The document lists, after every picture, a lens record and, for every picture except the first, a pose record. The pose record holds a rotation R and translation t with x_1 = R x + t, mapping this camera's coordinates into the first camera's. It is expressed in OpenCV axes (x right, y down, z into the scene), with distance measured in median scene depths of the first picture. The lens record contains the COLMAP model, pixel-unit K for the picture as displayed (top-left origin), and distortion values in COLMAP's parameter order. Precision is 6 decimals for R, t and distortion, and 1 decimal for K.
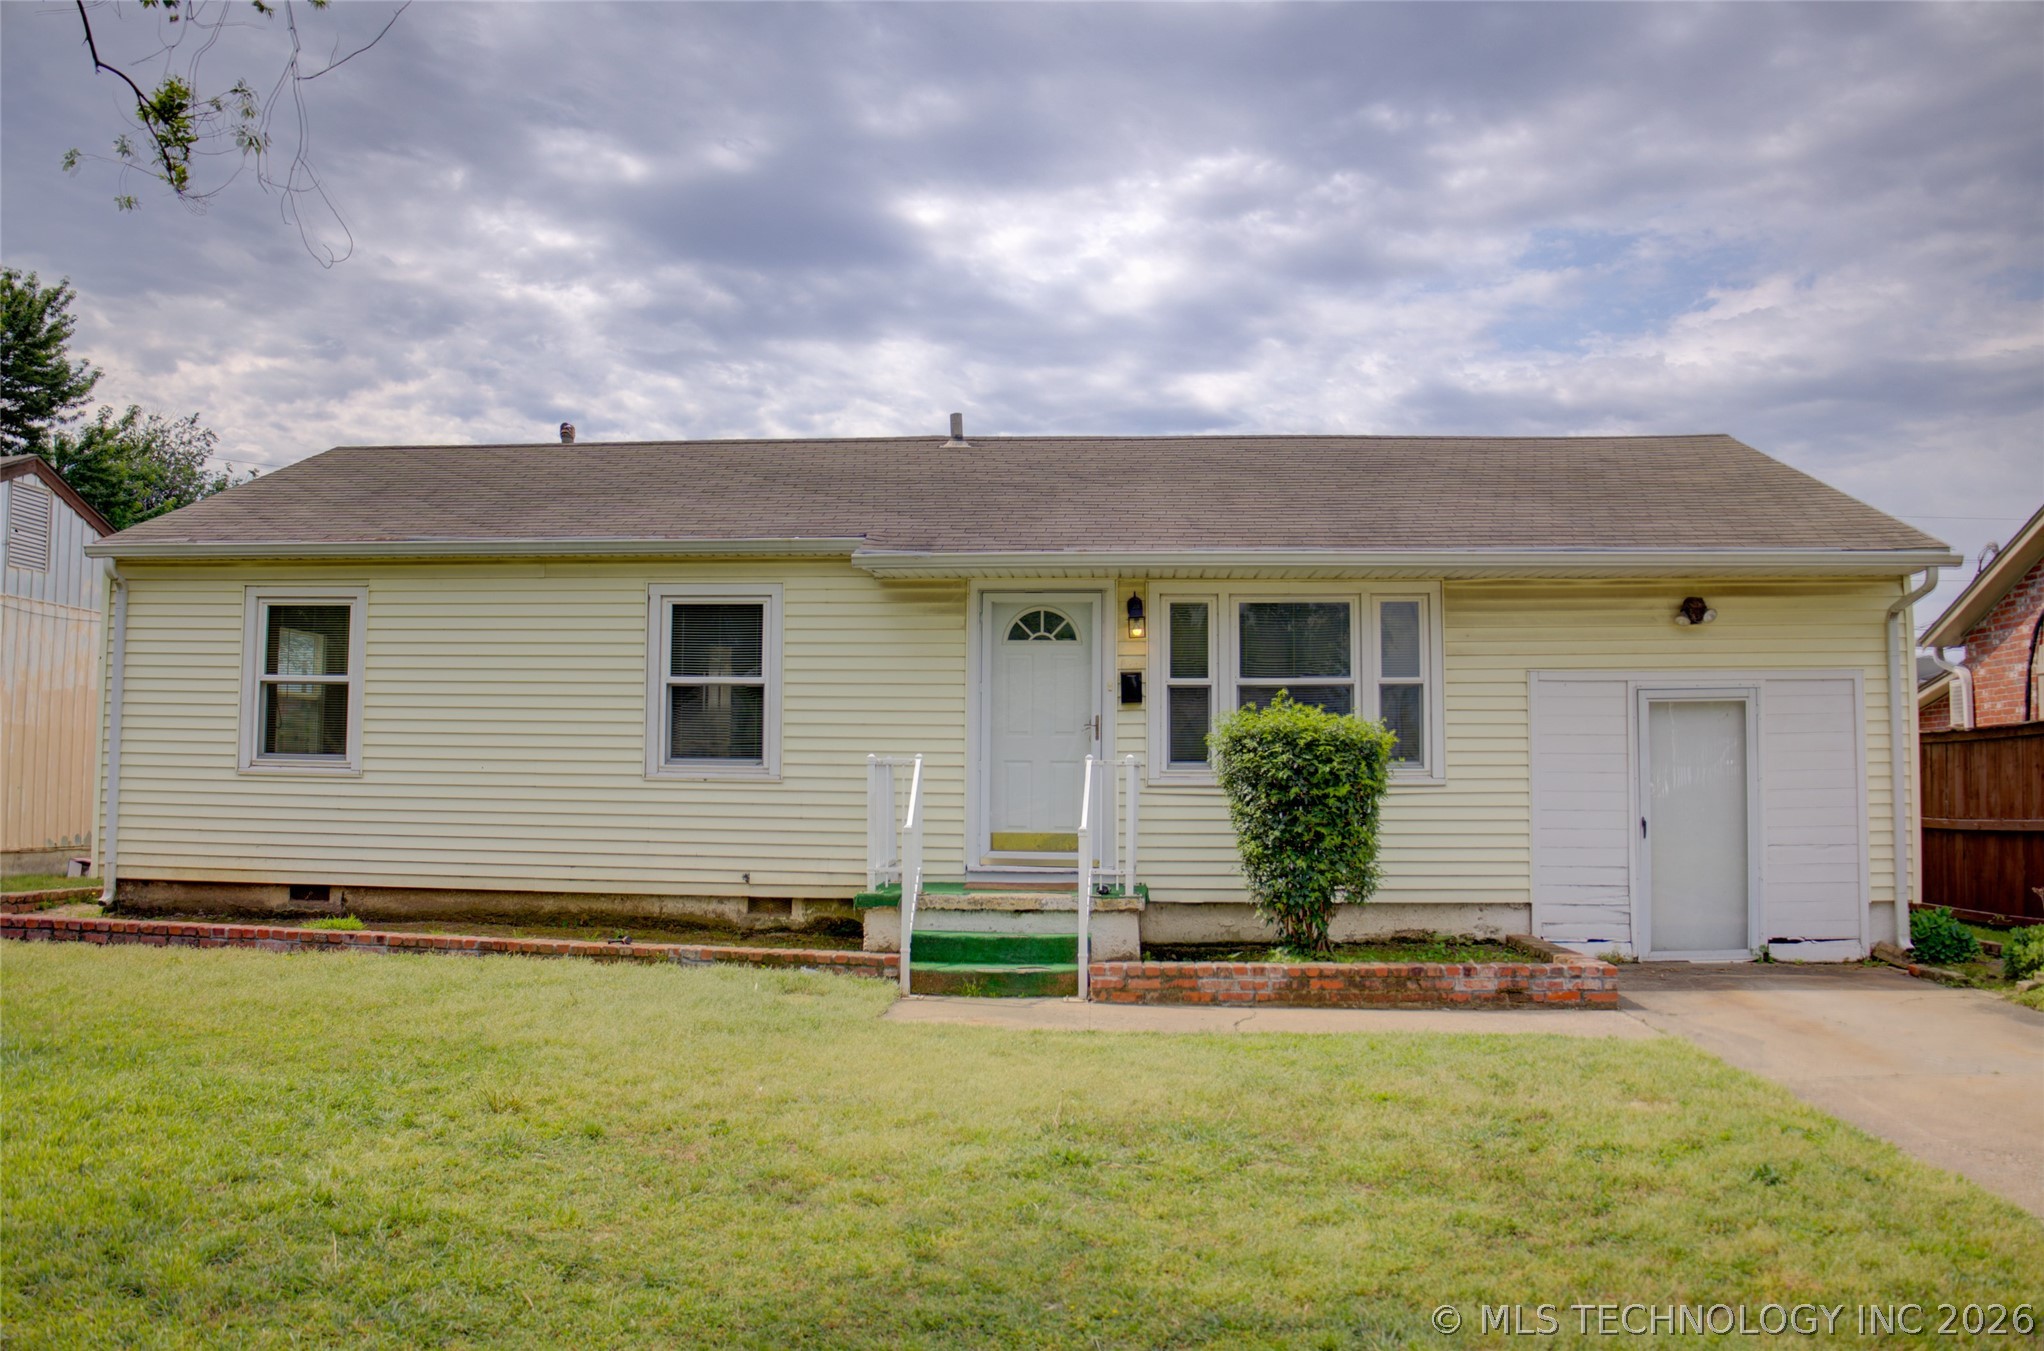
lens RADIAL K [[1614.1, 0, 1022.0], [0, 1614.1, 675.5], [0, 0, 1]] dist [-0.139506, 0.090942]
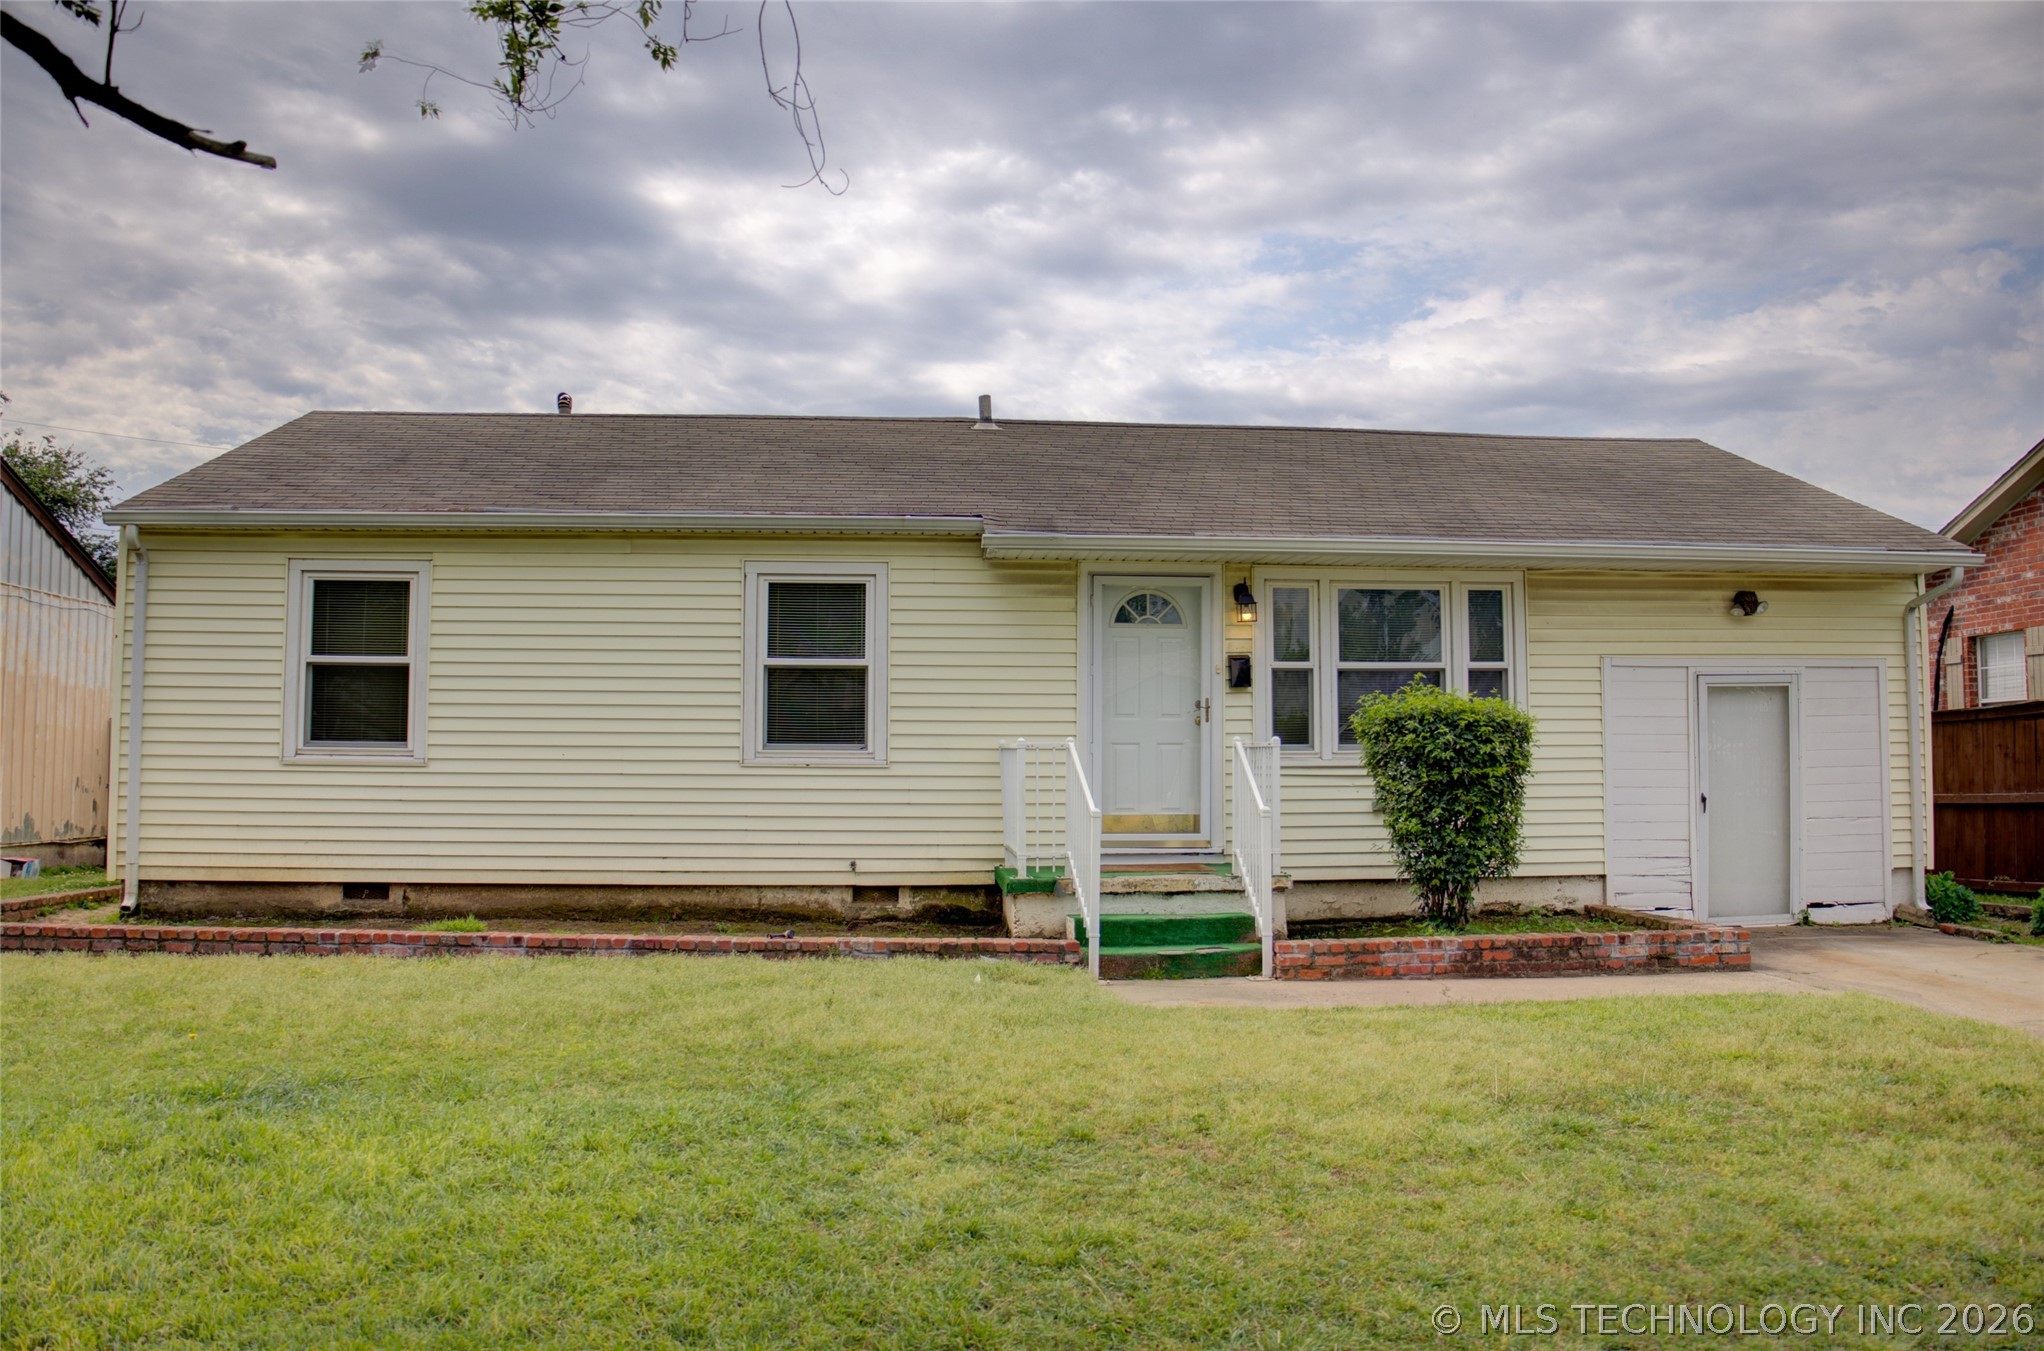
lens RADIAL K [[1598.5, 0, 1059.4], [0, 1598.5, 684.0], [0, 0, 1]] dist [-0.139193, 0.062153]
pose [[0.984397, 0.001624, 0.175953, -0.219685], [-0.004080, 0.999899, 0.013596, 0.002333], [-0.175913, -0.014102, 0.984305, 0.031056]]
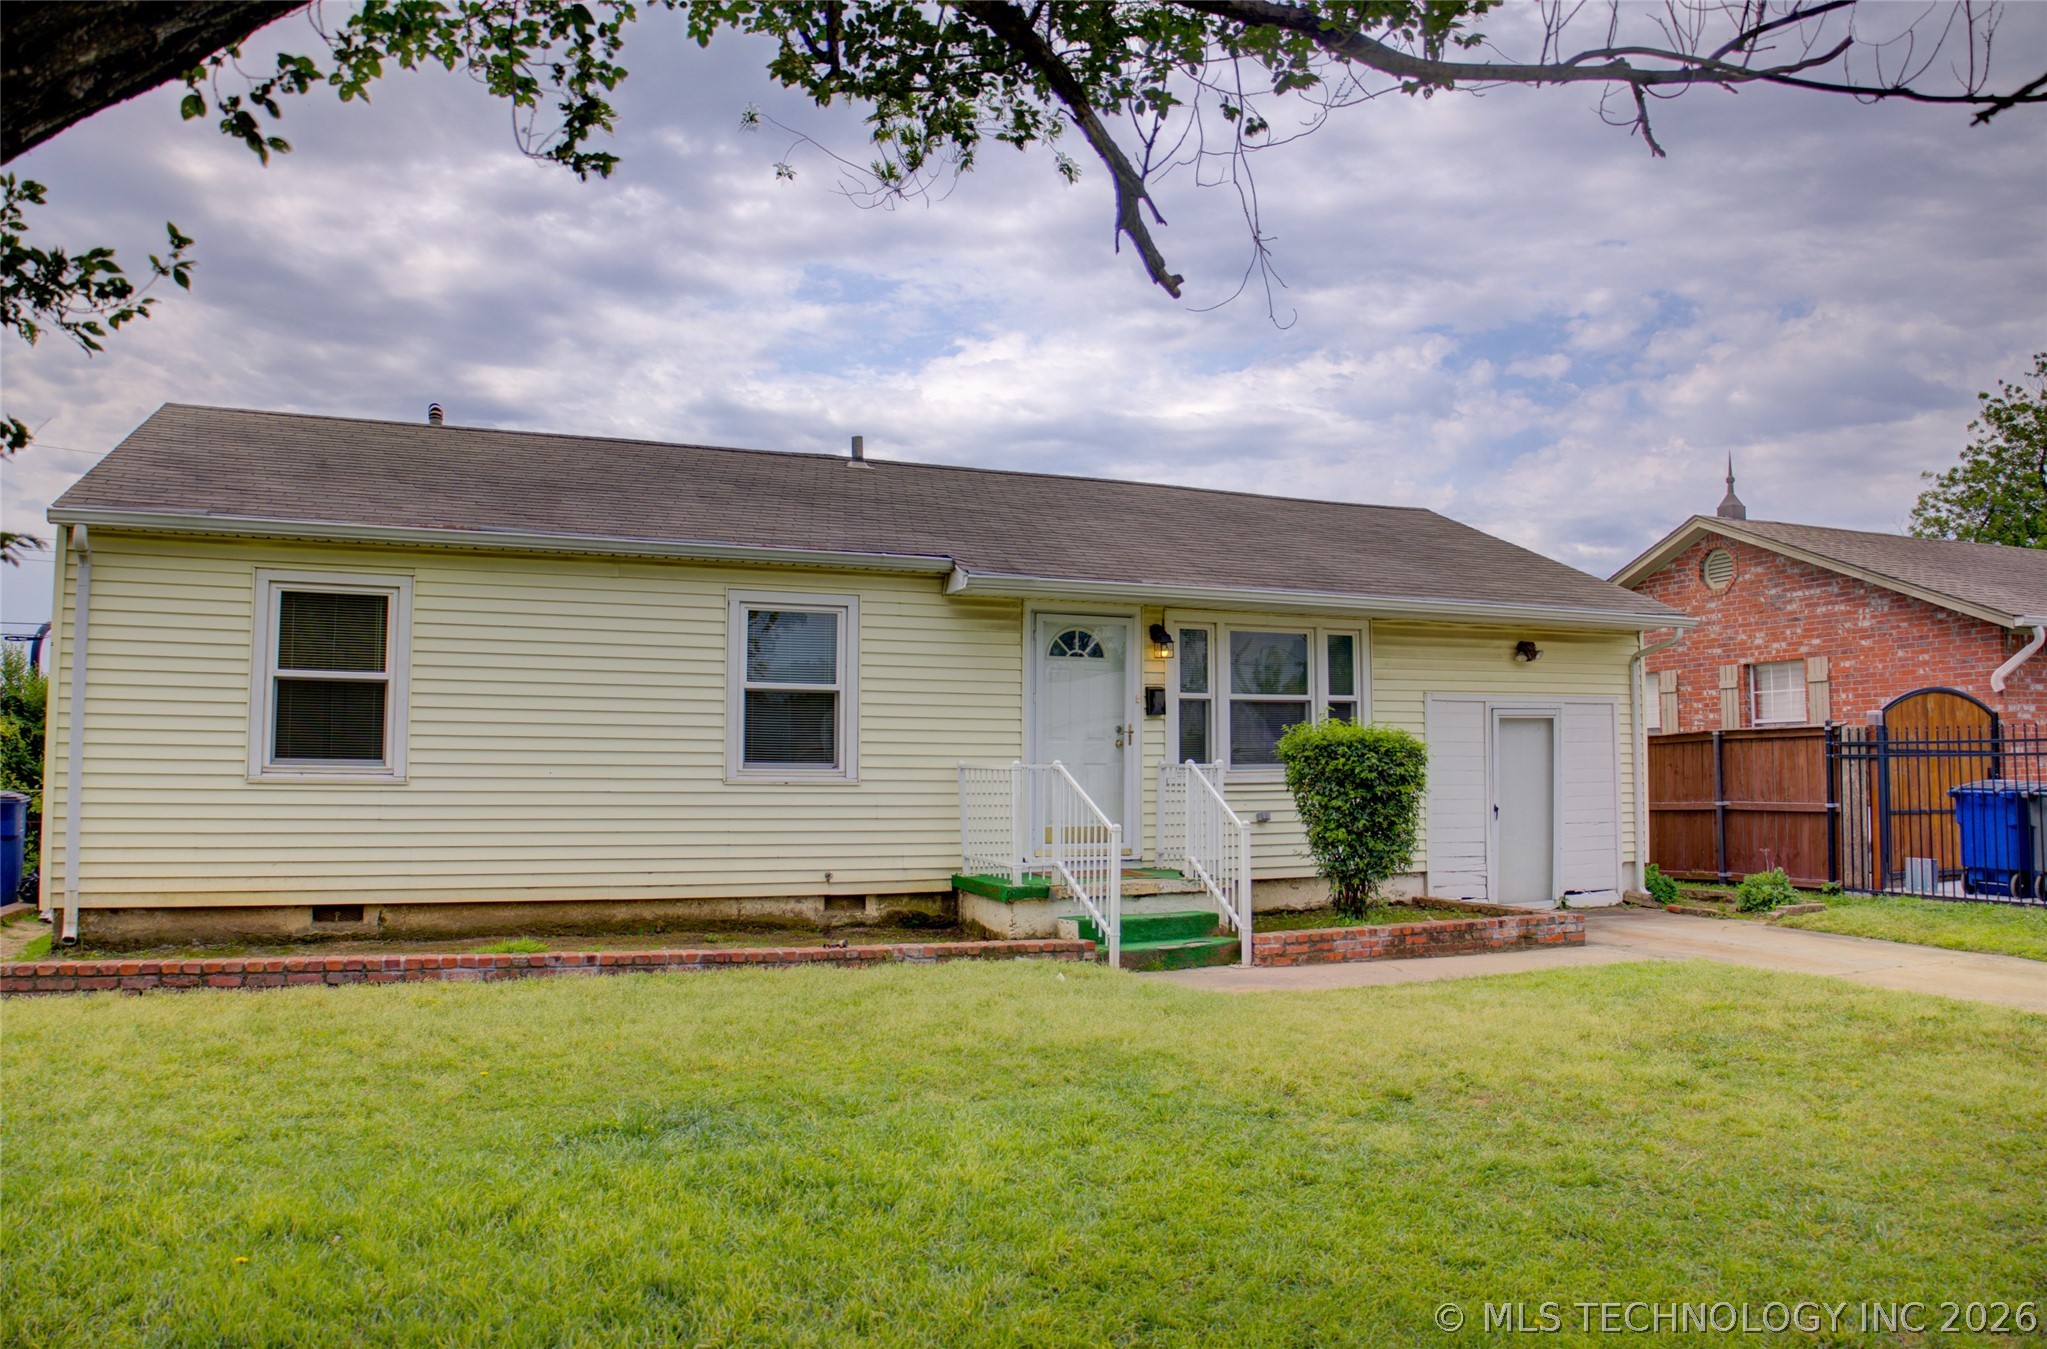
lens RADIAL K [[1489.3, 0, 1113.2], [0, 1489.3, 687.6], [0, 0, 1]] dist [-0.133013, 0.048001]
pose [[0.871878, 0.019971, 0.489316, -0.485229], [-0.026270, 0.999637, 0.006010, -0.007576], [-0.489018, -0.018094, 0.872086, 0.073551]]
